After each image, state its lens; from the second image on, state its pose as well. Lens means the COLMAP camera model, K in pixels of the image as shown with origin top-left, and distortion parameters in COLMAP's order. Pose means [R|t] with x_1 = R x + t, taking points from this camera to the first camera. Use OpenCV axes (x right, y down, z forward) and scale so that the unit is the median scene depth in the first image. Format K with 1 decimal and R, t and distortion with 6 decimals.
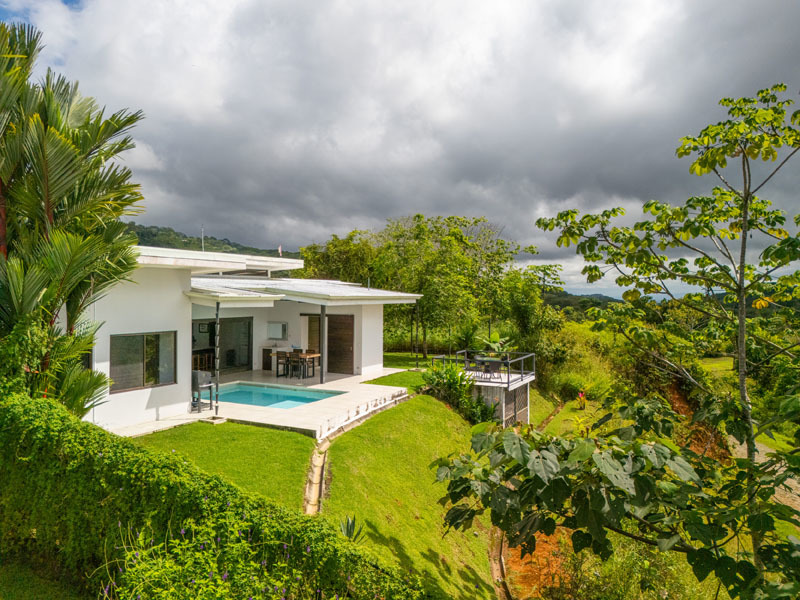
lens RADIAL K [[586.9, 0, 400.0], [0, 586.9, 300.0], [0, 0, 1]] dist [0.092648, -0.096738]
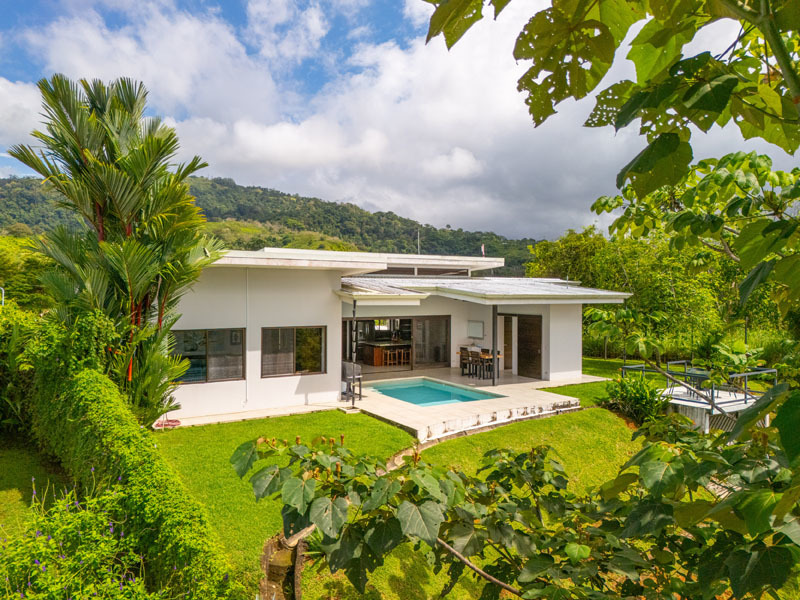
lens RADIAL K [[586.9, 0, 400.0], [0, 586.9, 300.0], [0, 0, 1]] dist [0.092648, -0.096738]
pose [[0.863796, 0.004479, -0.503822, 0.219938], [-0.004350, 0.999990, 0.001432, 0.001060], [0.503823, 0.000955, 0.863806, 0.090135]]
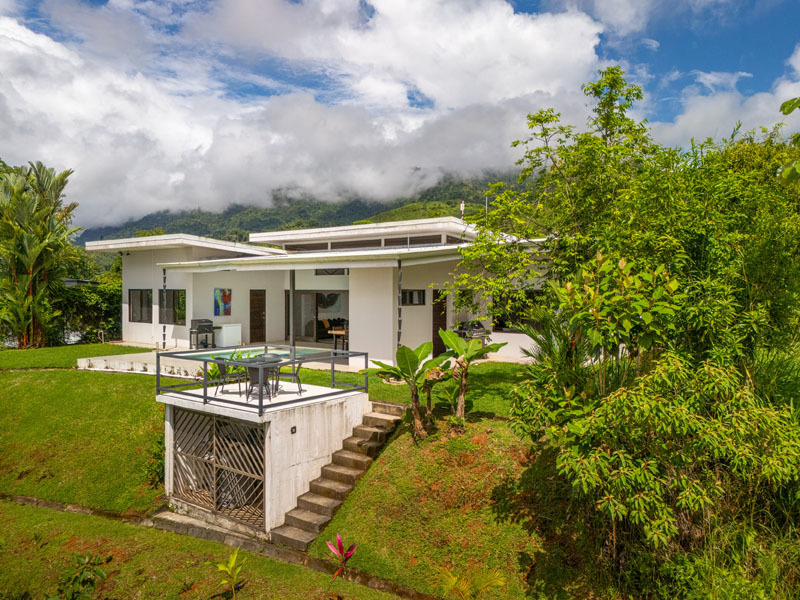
lens RADIAL K [[598.7, 0, 400.4], [0, 598.7, 290.2], [0, 0, 1]] dist [0.090615, -0.098897]
pose [[-0.179926, -0.003728, -0.983673, 0.746136], [-0.013034, 0.999914, -0.001405, 0.035707], [0.983594, 0.012568, -0.179960, 1.332233]]
